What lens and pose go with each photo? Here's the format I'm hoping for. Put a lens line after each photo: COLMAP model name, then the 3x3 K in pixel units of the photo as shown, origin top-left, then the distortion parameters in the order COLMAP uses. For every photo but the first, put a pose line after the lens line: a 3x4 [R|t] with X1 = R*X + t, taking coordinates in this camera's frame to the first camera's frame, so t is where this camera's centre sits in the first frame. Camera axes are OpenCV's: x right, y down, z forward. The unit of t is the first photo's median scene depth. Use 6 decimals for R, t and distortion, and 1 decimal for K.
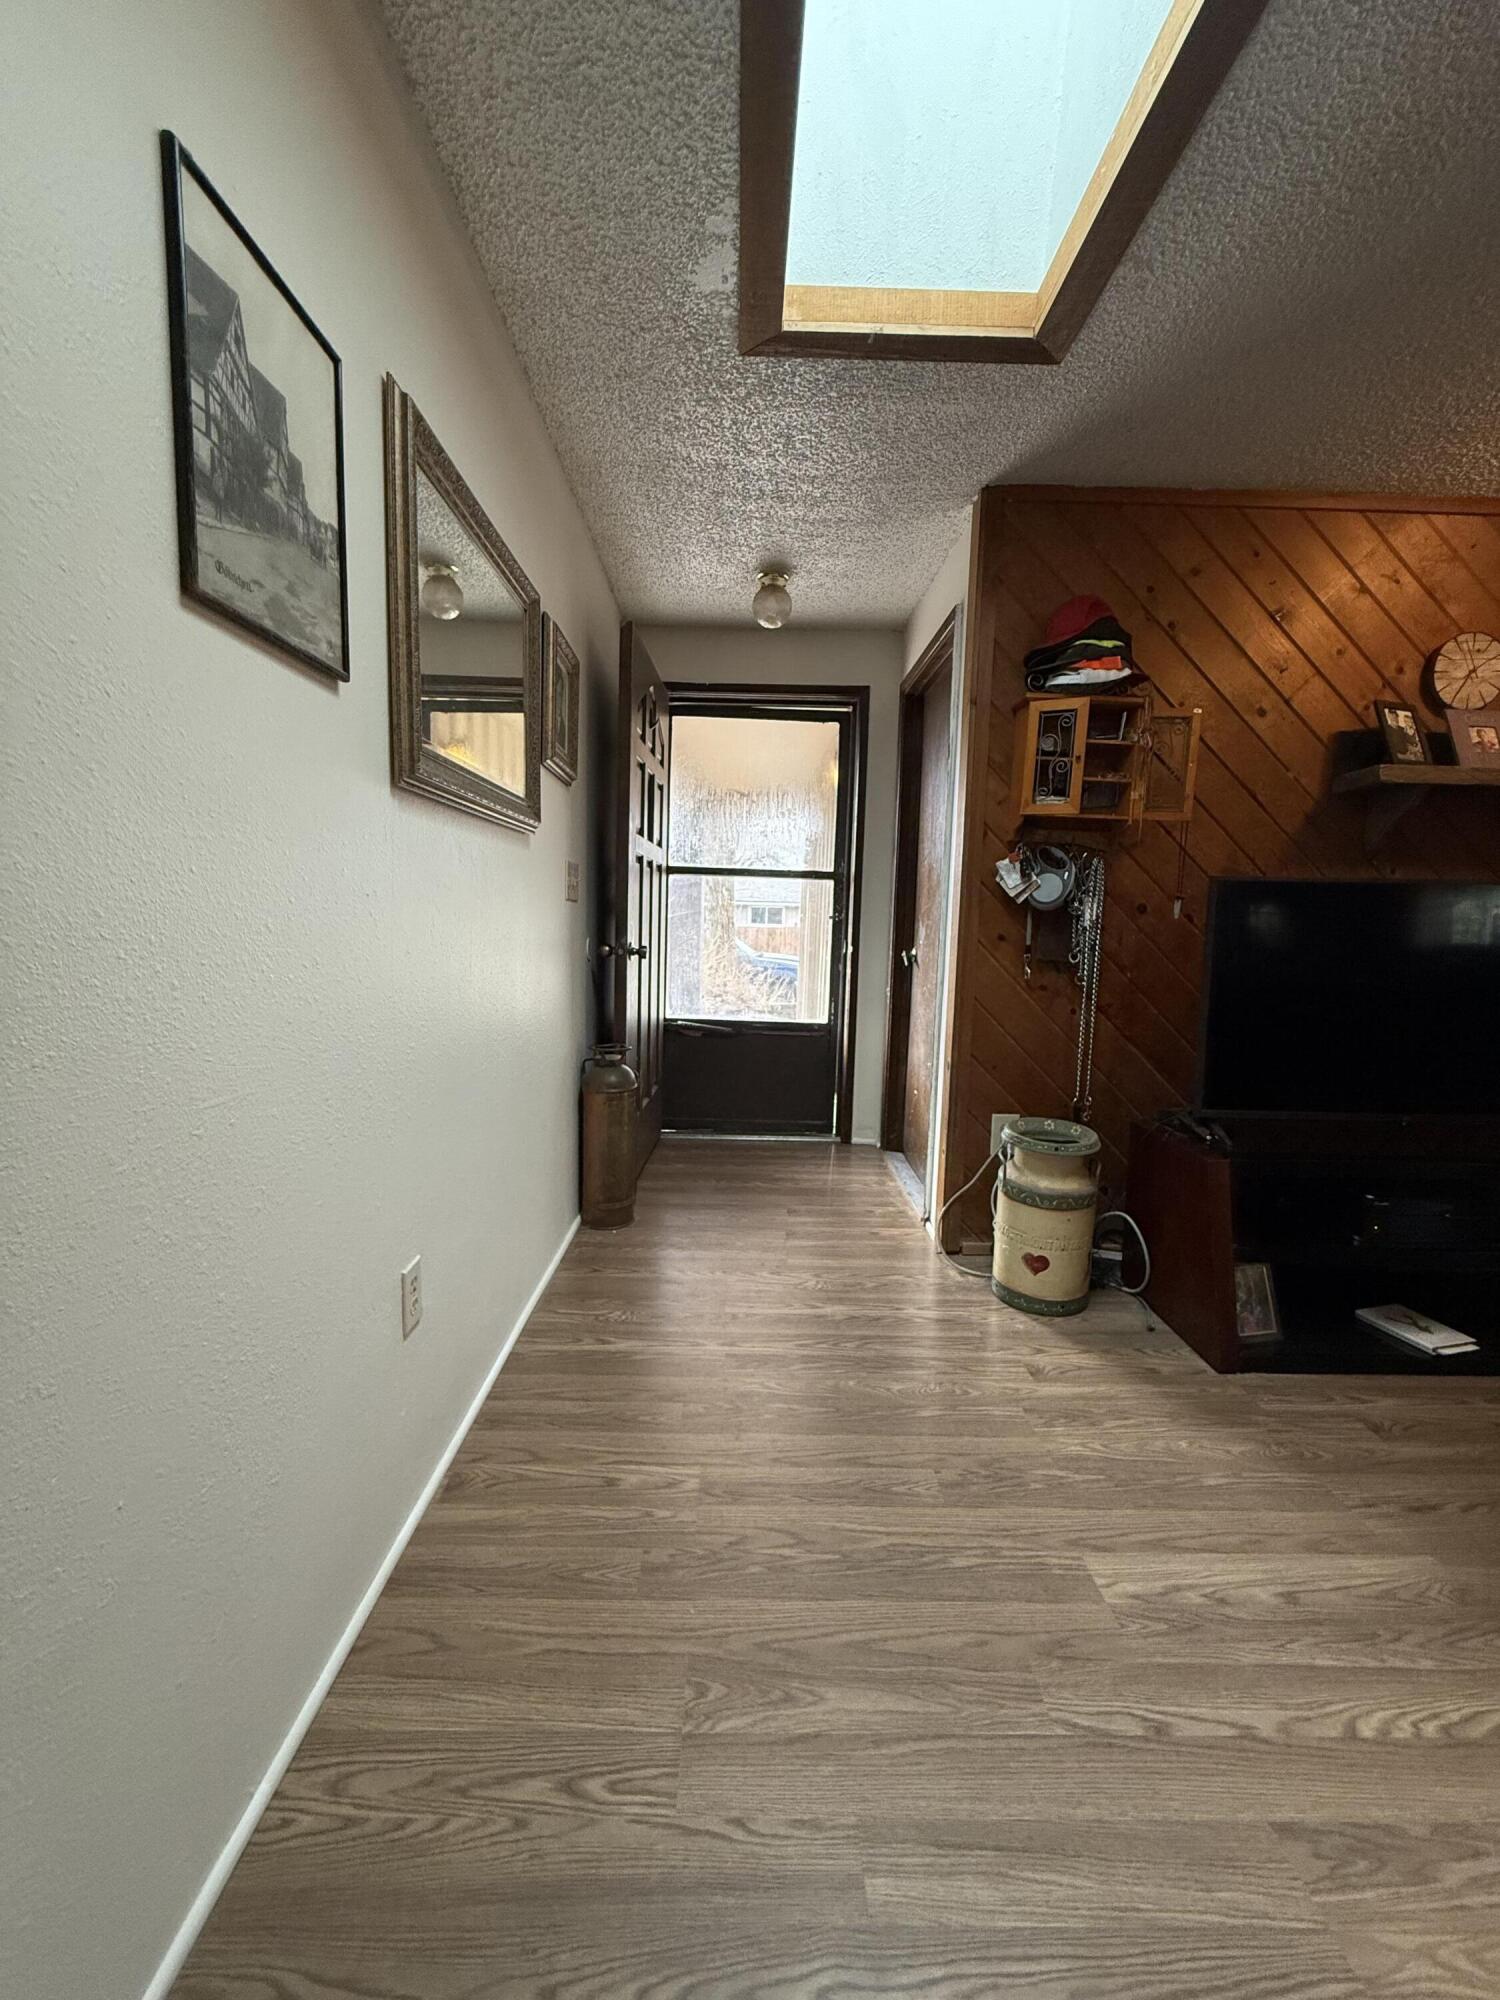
lens RADIAL K [[794.0, 0, 748.5], [0, 794.0, 994.3], [0, 0, 1]] dist [-0.001978, 0.000103]
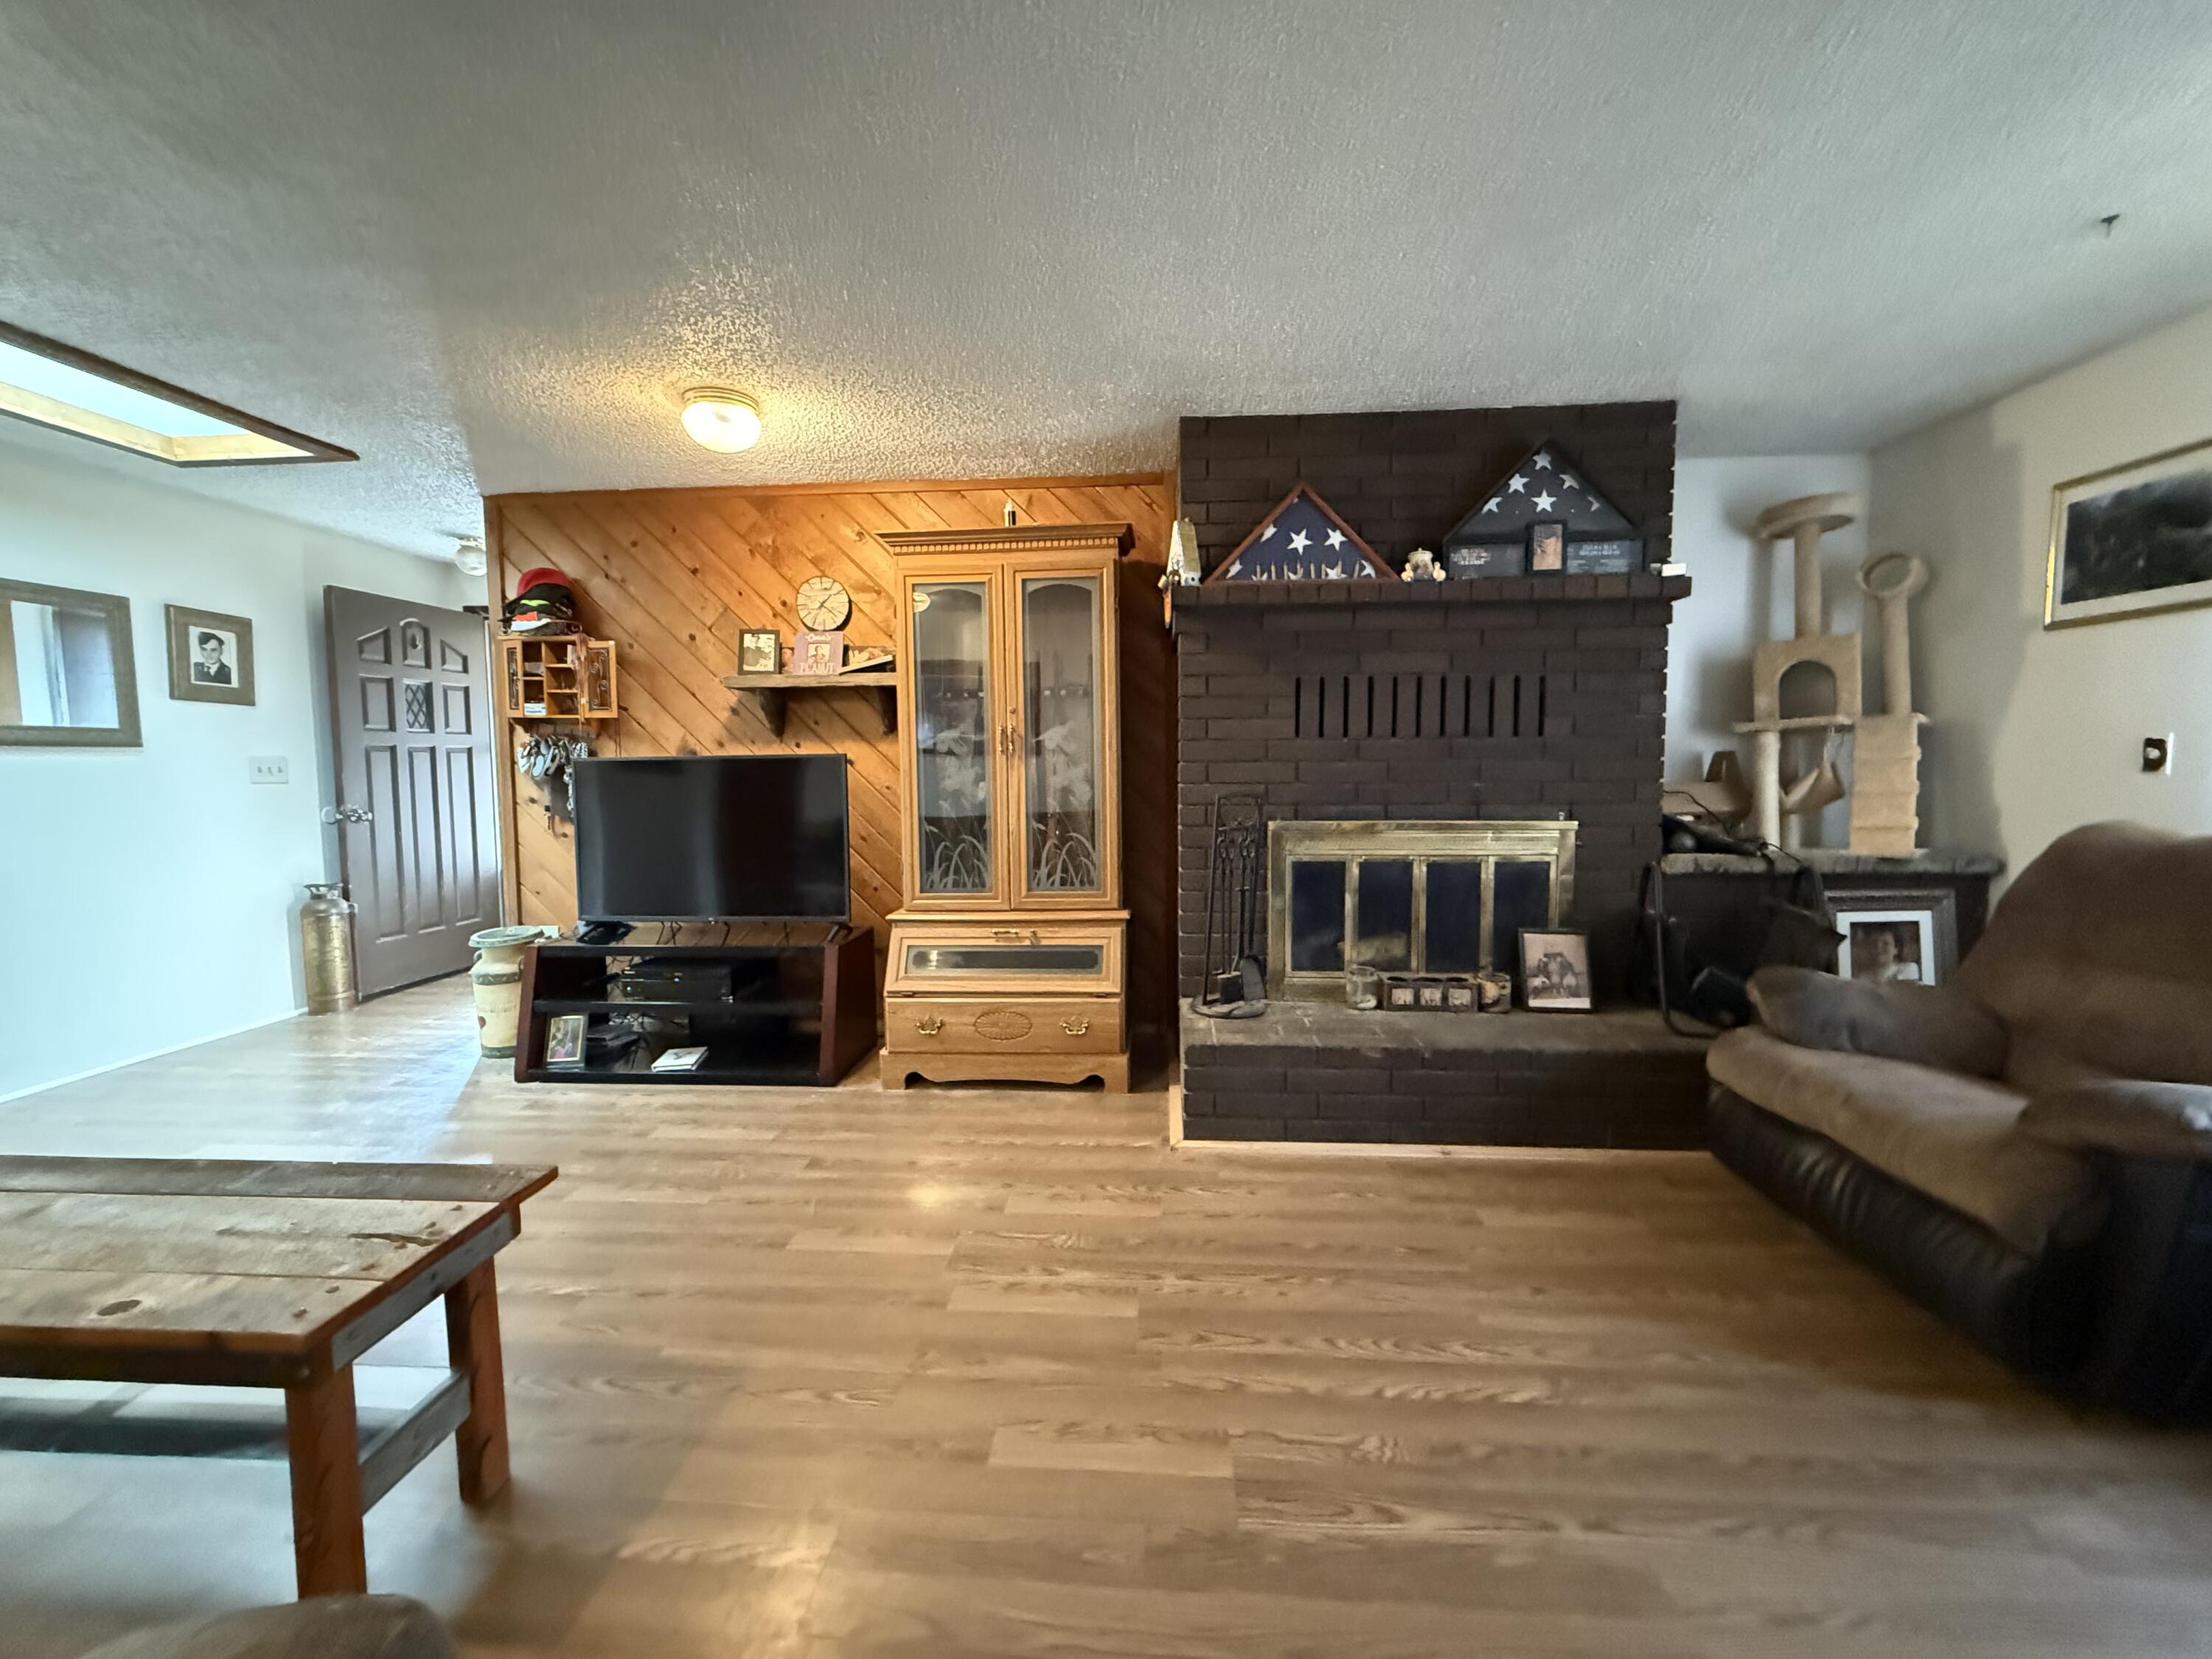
lens RADIAL K [[878.2, 0, 1094.8], [0, 878.2, 826.5], [0, 0, 1]] dist [-0.001978, 0.000103]
pose [[0.996467, -0.025321, -0.080078, 1.621763], [0.022529, 0.999113, -0.035582, 0.058936], [0.080908, 0.033653, 0.996153, -0.541333]]
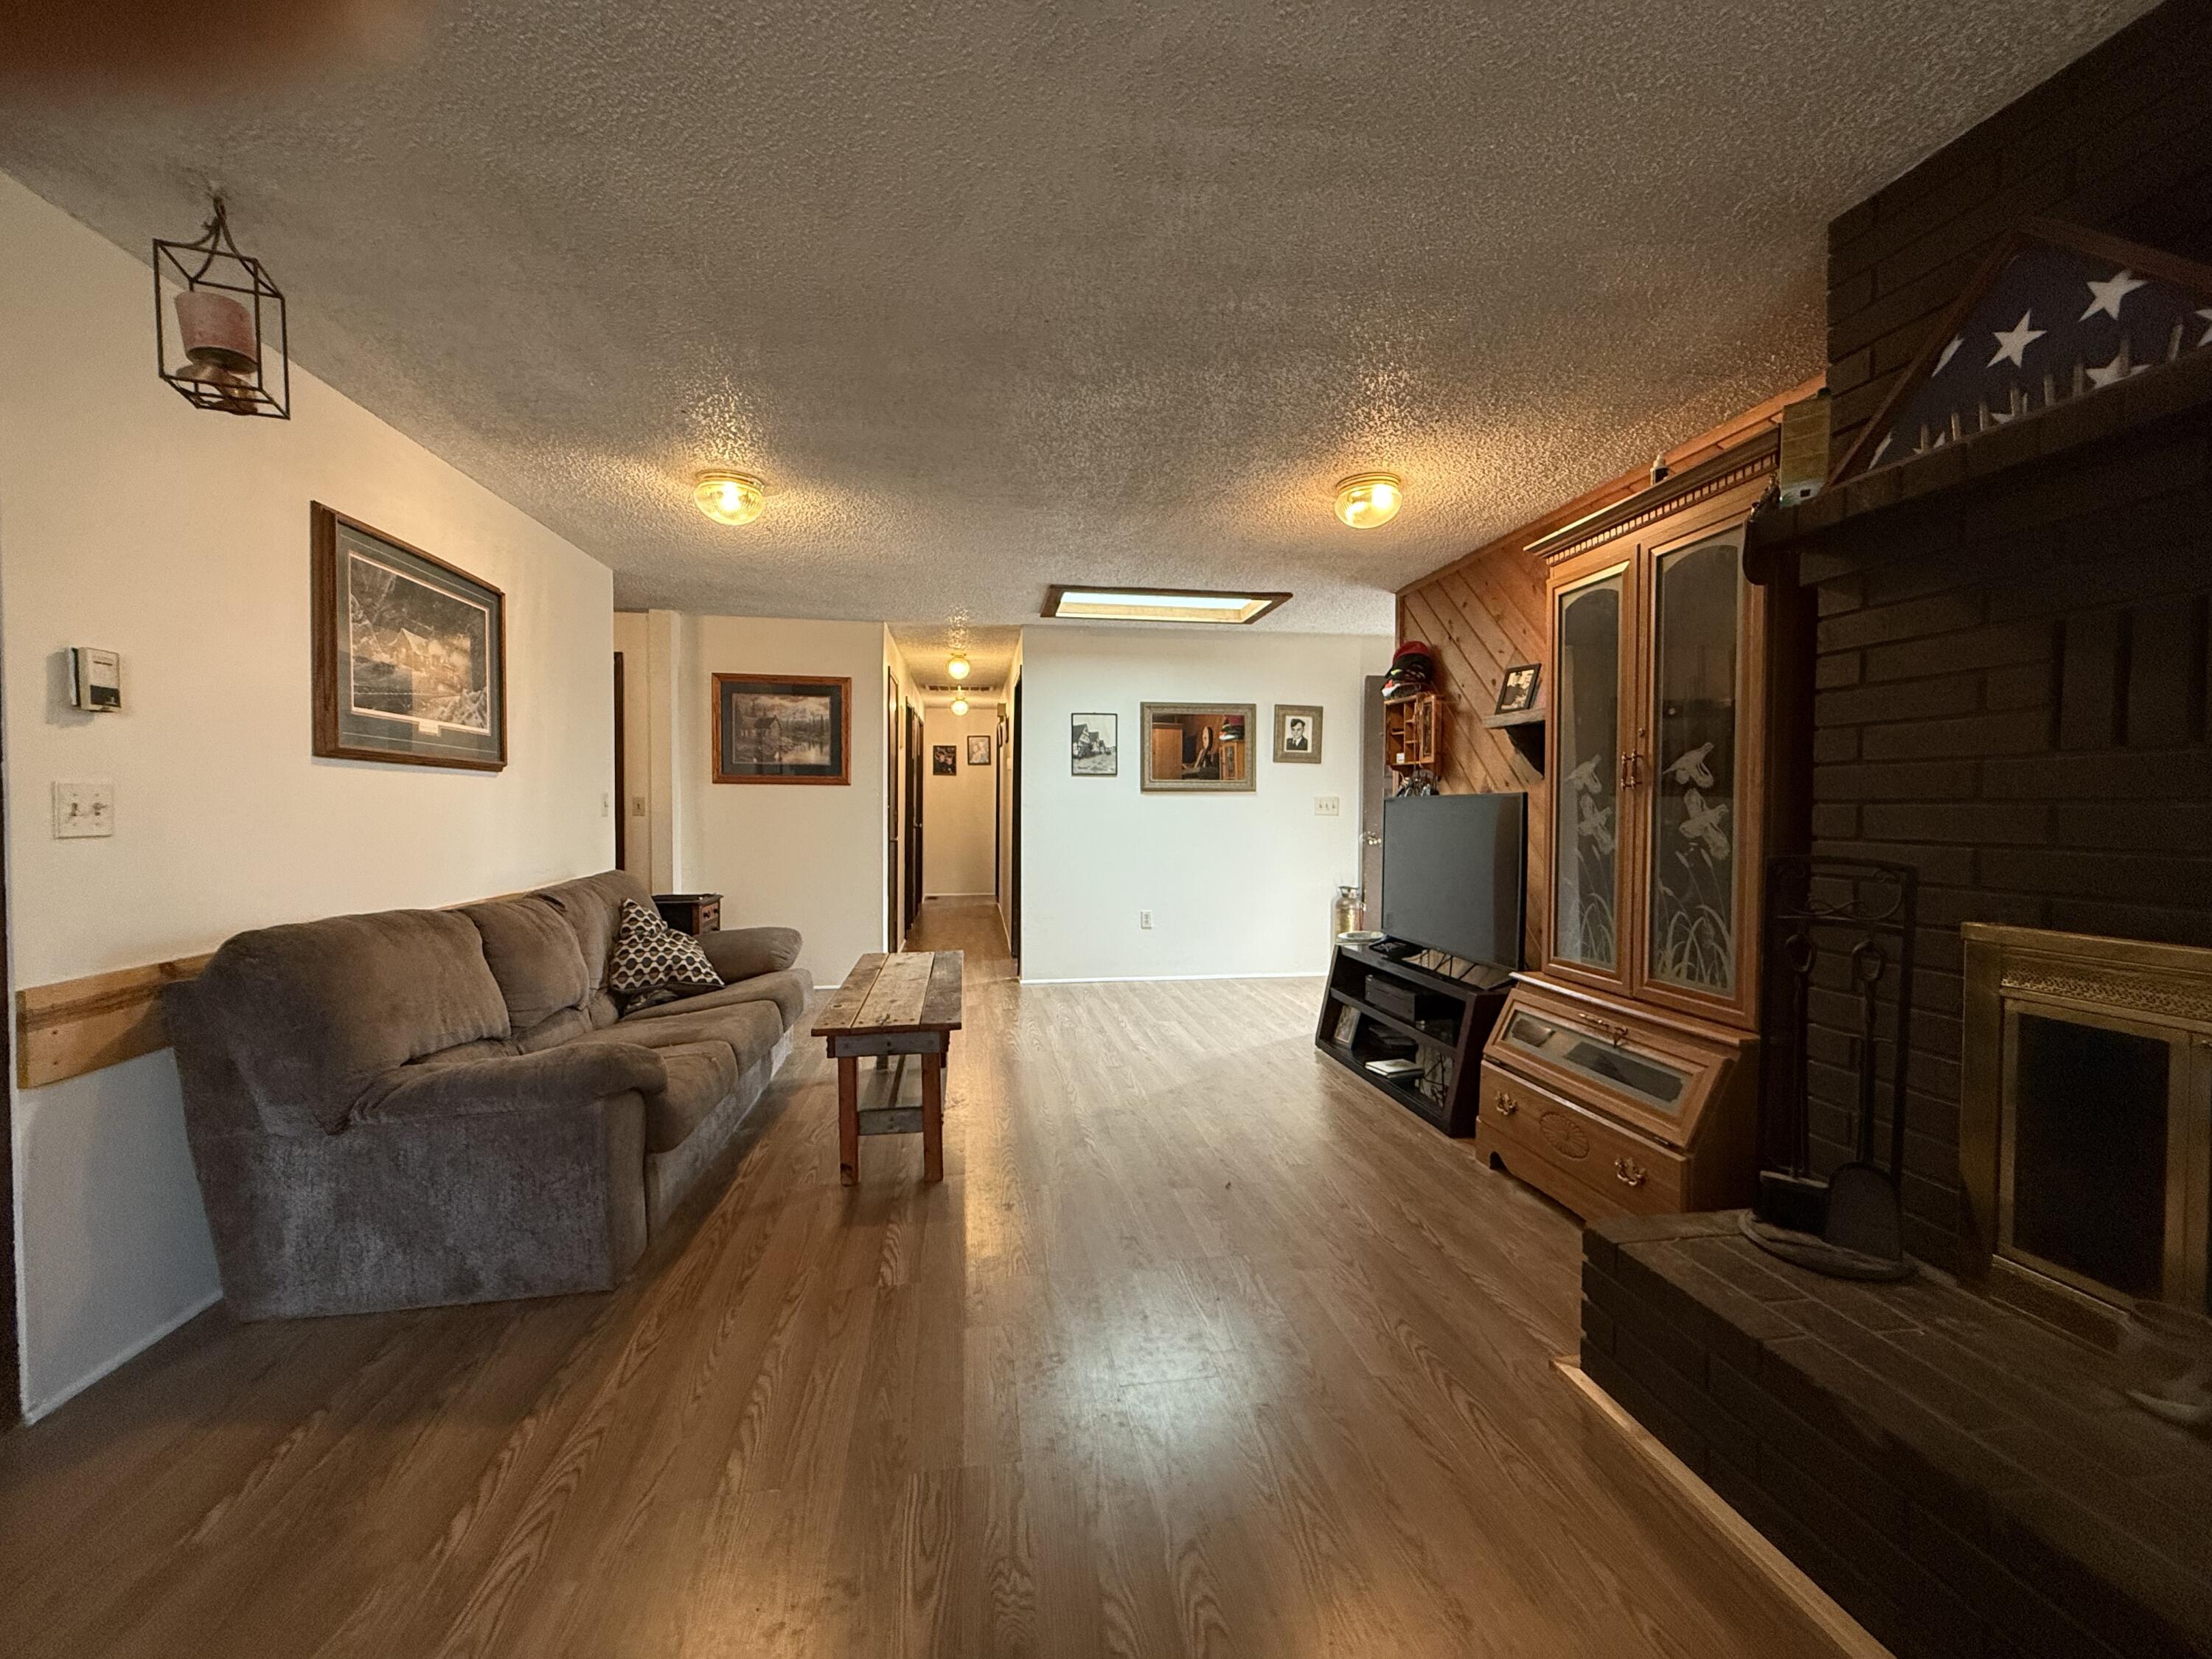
lens RADIAL K [[878.2, 0, 1107.8], [0, 878.2, 824.2], [0, 0, 1]] dist [-0.001978, 0.000103]
pose [[0.145555, -0.004205, -0.989341, 2.444103], [-0.105945, 0.994175, -0.019812, 0.013257], [0.983661, 0.107700, 0.144262, 0.158547]]
